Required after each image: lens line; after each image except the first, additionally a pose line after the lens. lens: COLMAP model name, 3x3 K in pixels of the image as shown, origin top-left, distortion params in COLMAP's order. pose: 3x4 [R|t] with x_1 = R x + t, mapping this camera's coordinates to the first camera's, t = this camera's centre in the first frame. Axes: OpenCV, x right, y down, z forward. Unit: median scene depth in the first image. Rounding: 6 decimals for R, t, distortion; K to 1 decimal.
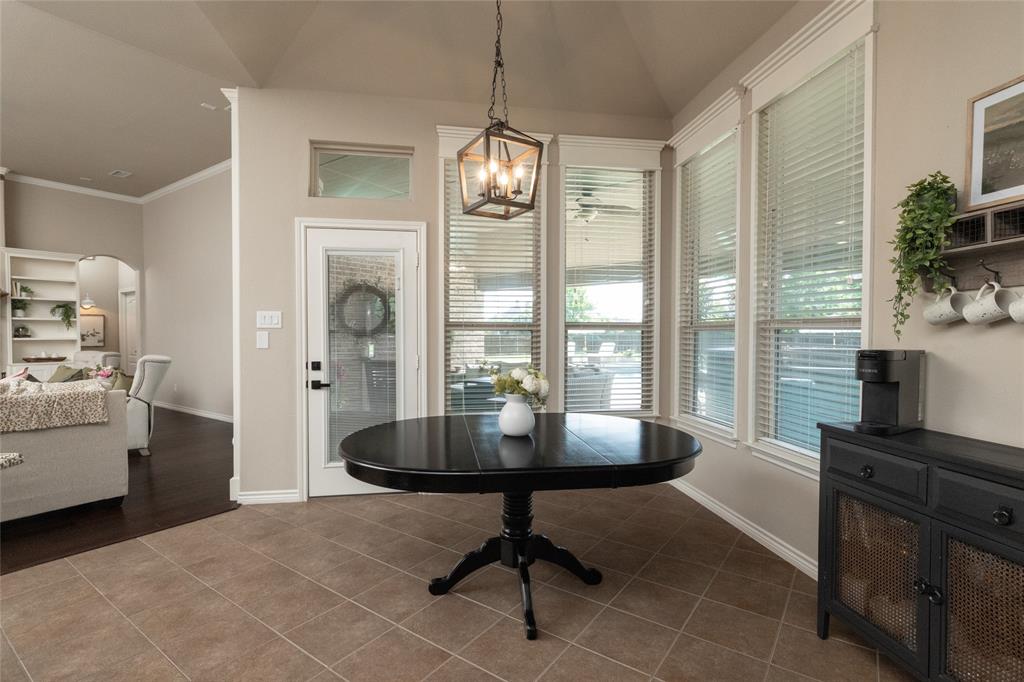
lens RADIAL K [[491.4, 0, 512.0], [0, 491.4, 341.0], [0, 0, 1]] dist [-0.002976, -0.000216]
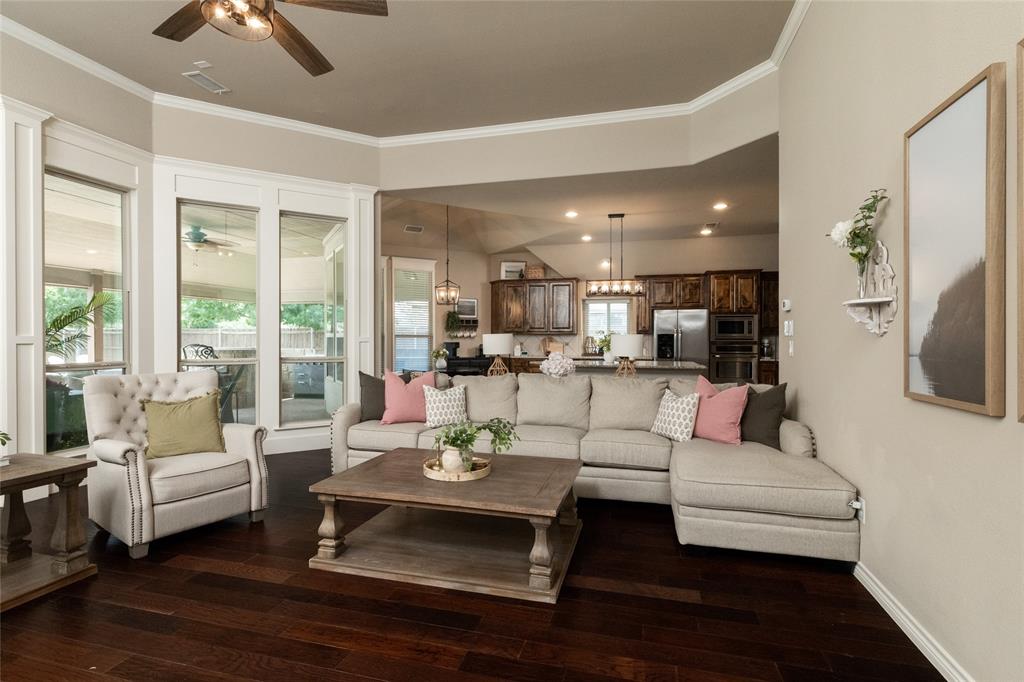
lens RADIAL K [[497.0, 0, 515.8], [0, 497.0, 341.5], [0, 0, 1]] dist [-0.000729, 0.000054]
pose [[-0.354153, -0.004616, 0.935176, -4.411038], [0.012250, 0.999879, 0.009574, -0.029559], [-0.935107, 0.014846, -0.354054, 2.243517]]
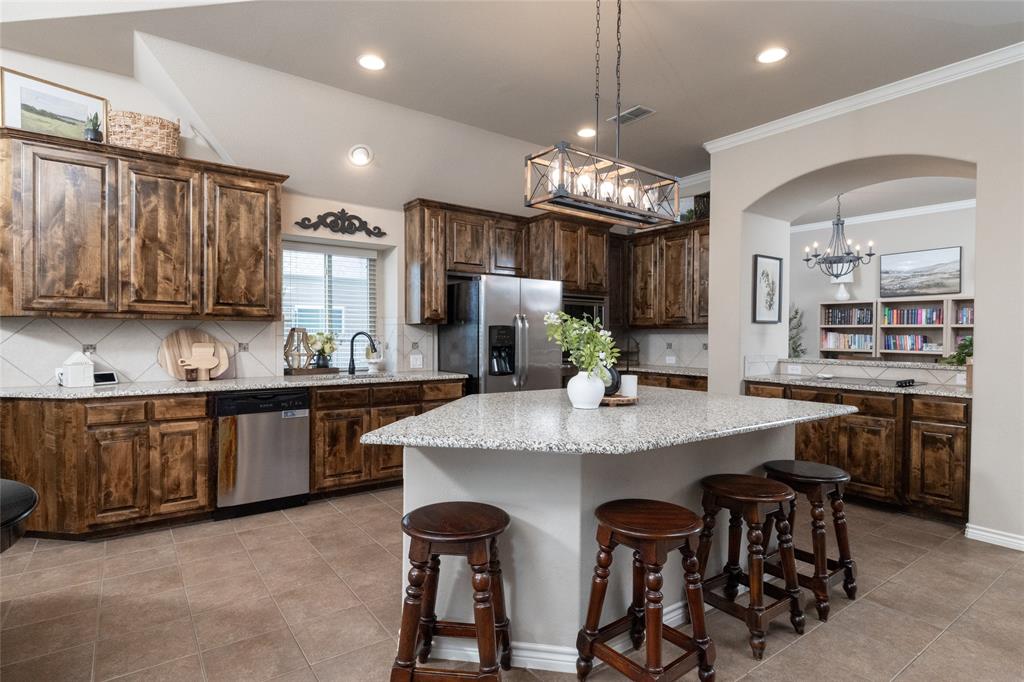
lens RADIAL K [[524.8, 0, 507.4], [0, 524.8, 341.7], [0, 0, 1]] dist [-0.001546, -0.000064]
pose [[-0.951982, -0.013627, 0.305851, -1.287302], [-0.004498, 0.999524, 0.030533, -0.039260], [-0.306121, 0.027691, -0.951590, 1.565248]]
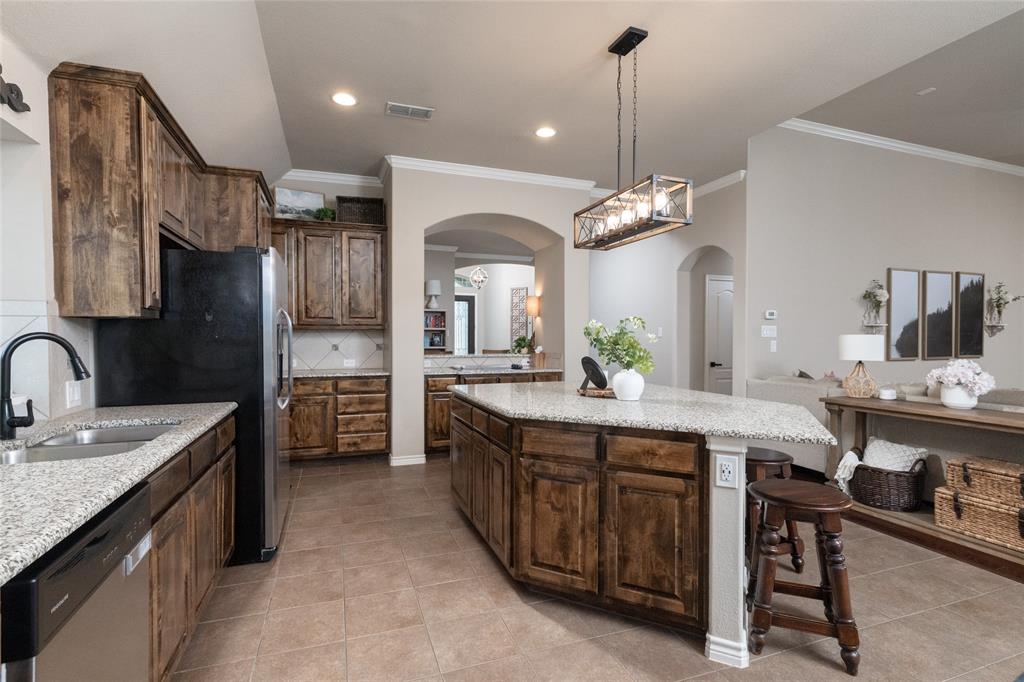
lens RADIAL K [[491.4, 0, 512.0], [0, 491.4, 341.0], [0, 0, 1]] dist [-0.002976, -0.000216]
pose [[-0.553427, 0.001582, -0.832896, 0.376960], [-0.016047, 0.999792, 0.012562, -0.014556], [0.832743, 0.020318, -0.553286, 0.752501]]
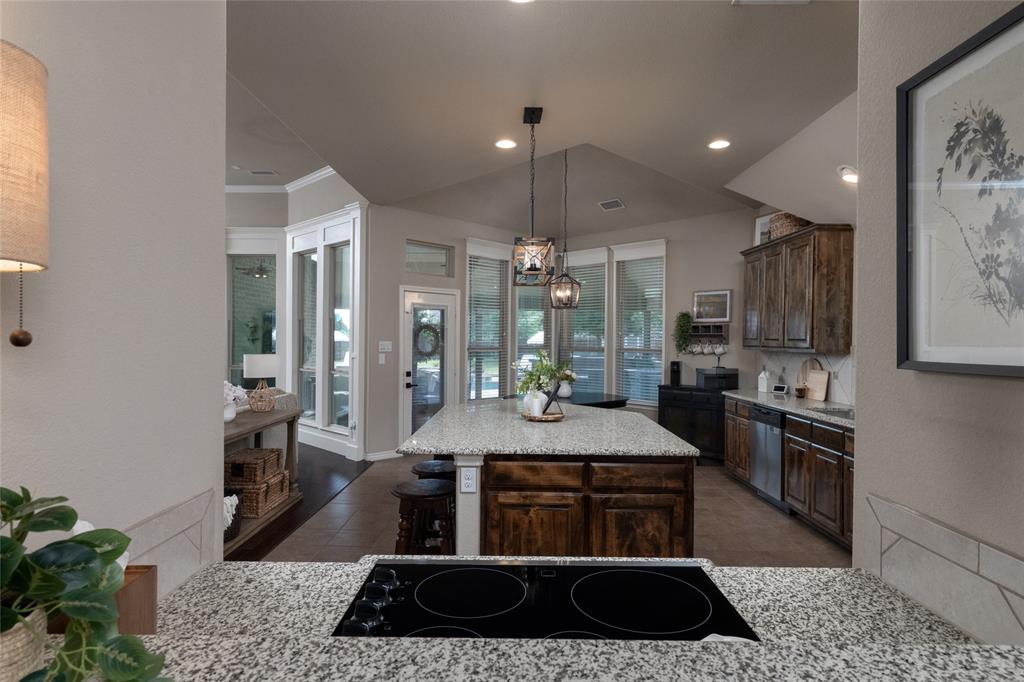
lens RADIAL K [[562.2, 0, 512.0], [0, 562.2, 341.0], [0, 0, 1]] dist [0.000808, 0.000154]
pose [[0.812903, 0.004940, 0.582379, -2.394735], [0.000386, 0.999959, -0.009021, -0.086107], [-0.582399, 0.007558, 0.812868, -1.478745]]
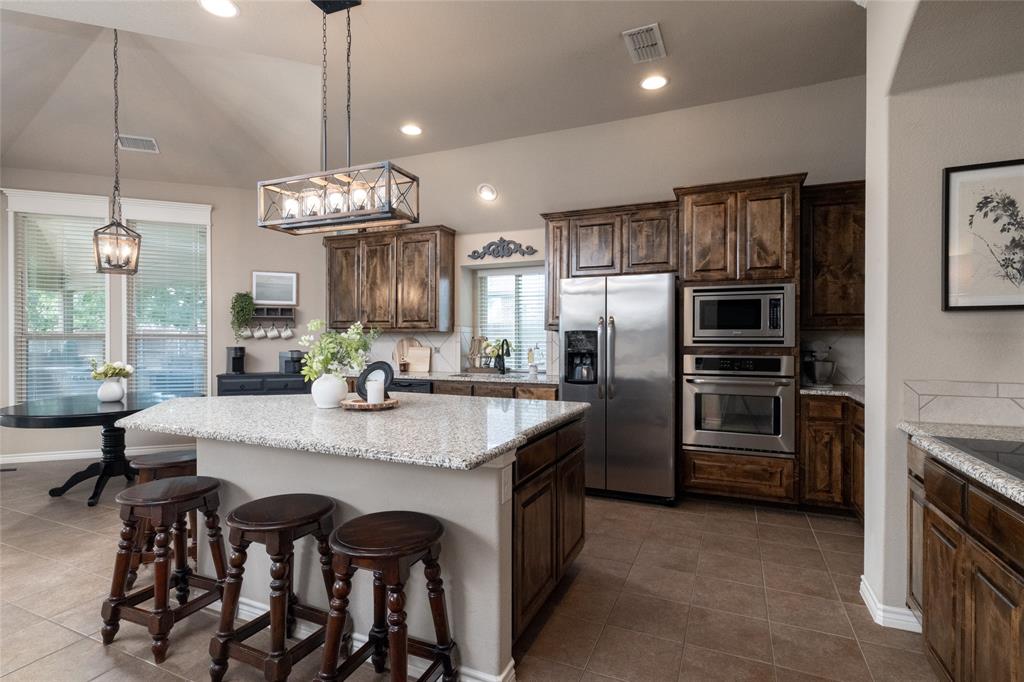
lens RADIAL K [[497.0, 0, 515.8], [0, 497.0, 341.5], [0, 0, 1]] dist [-0.000729, 0.000054]
pose [[-0.216637, -0.004140, 0.976243, -2.552500], [0.014390, 0.999869, 0.007433, -0.011498], [-0.976146, 0.015659, -0.216549, -0.004654]]
